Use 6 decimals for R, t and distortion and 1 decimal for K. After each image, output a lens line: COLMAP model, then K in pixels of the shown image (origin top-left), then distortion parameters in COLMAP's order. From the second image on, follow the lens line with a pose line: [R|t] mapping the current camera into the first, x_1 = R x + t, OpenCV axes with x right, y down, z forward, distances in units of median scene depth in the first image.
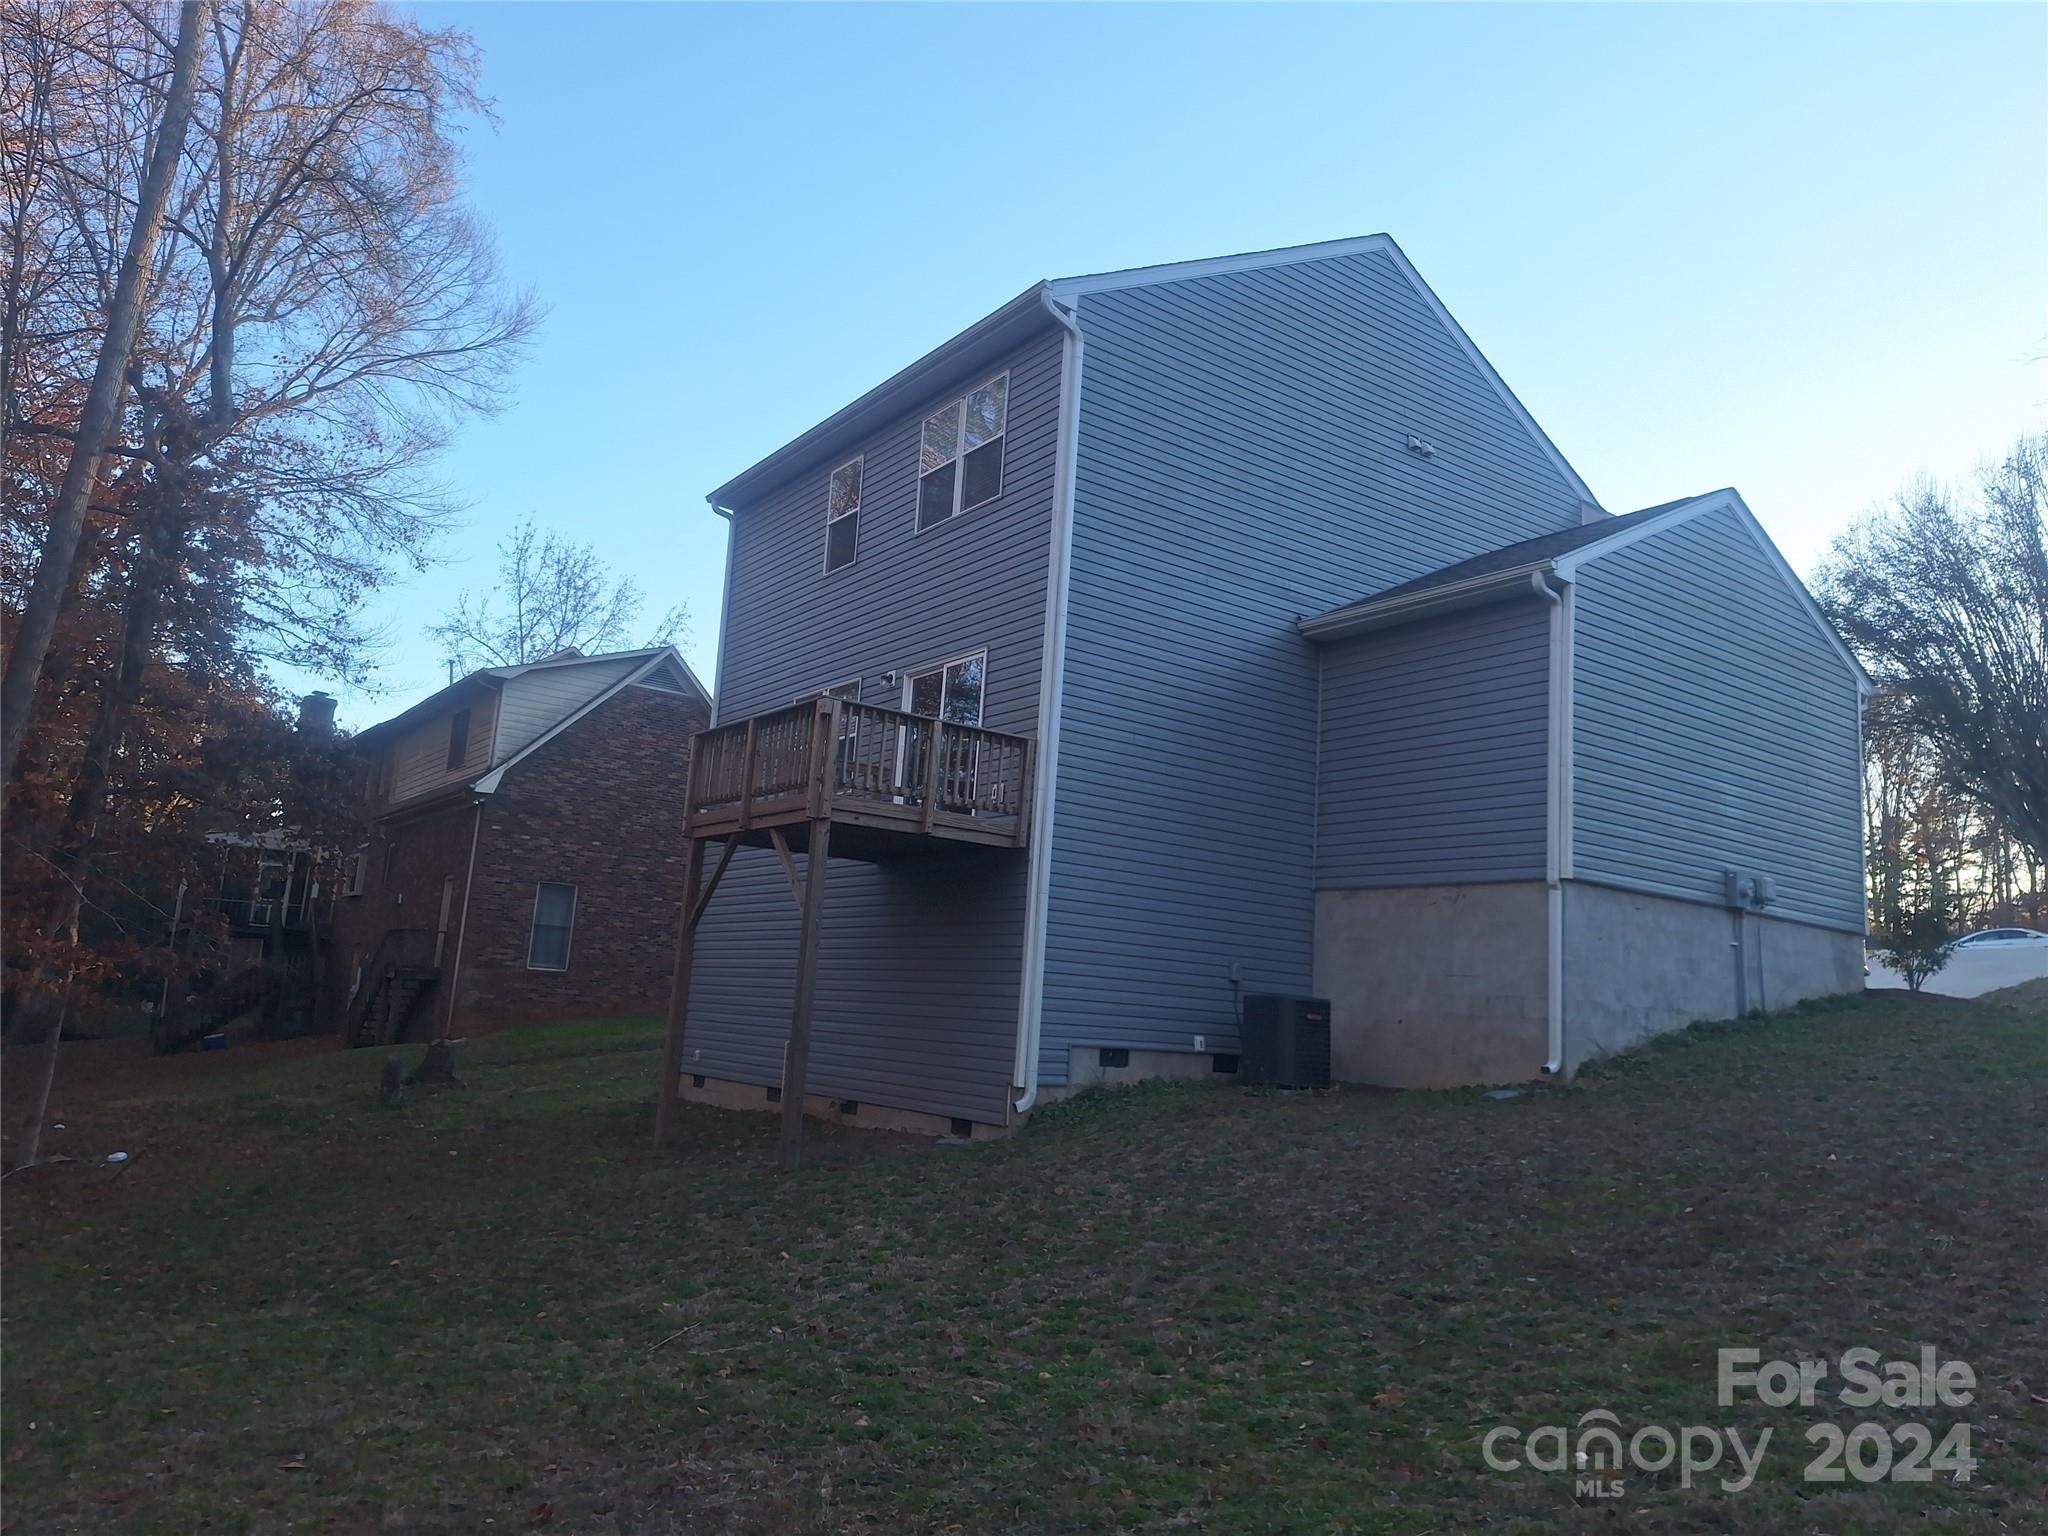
lens RADIAL K [[1425.1, 0, 1024.0], [0, 1425.1, 768.0], [0, 0, 1]] dist [0.147341, -0.264215]
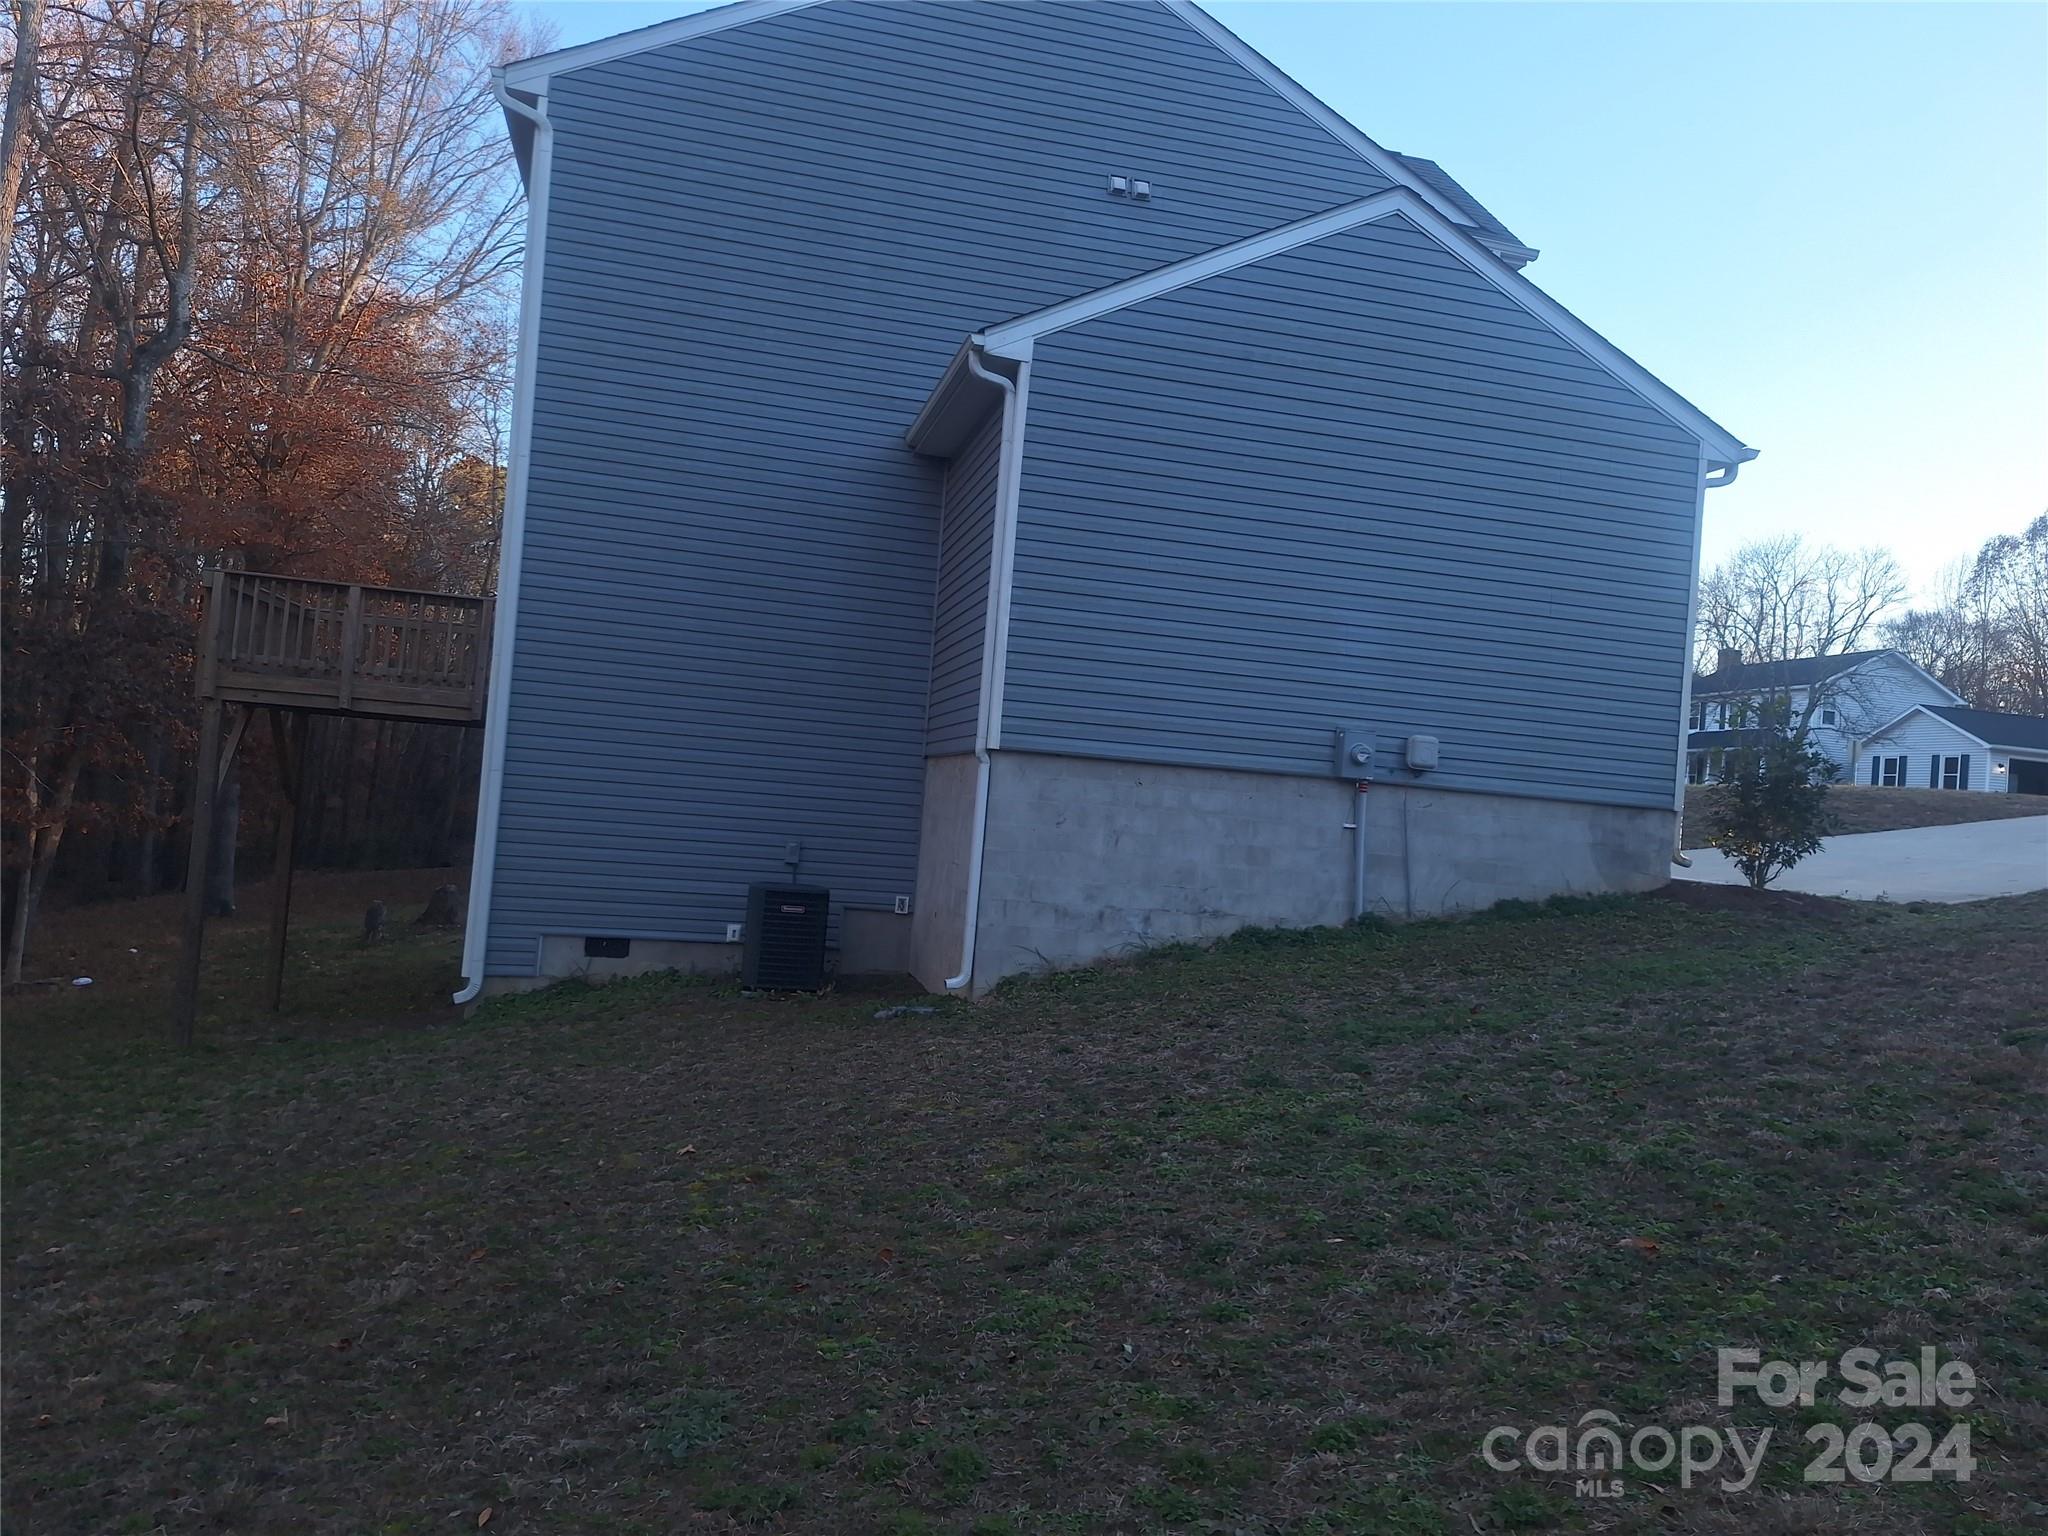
lens RADIAL K [[1425.1, 0, 1024.0], [0, 1425.1, 768.0], [0, 0, 1]] dist [0.147341, -0.264215]
pose [[0.921245, -0.003166, -0.388971, 0.653637], [0.049468, 0.992801, 0.109080, 0.002022], [0.385826, -0.119731, 0.914769, 0.272987]]
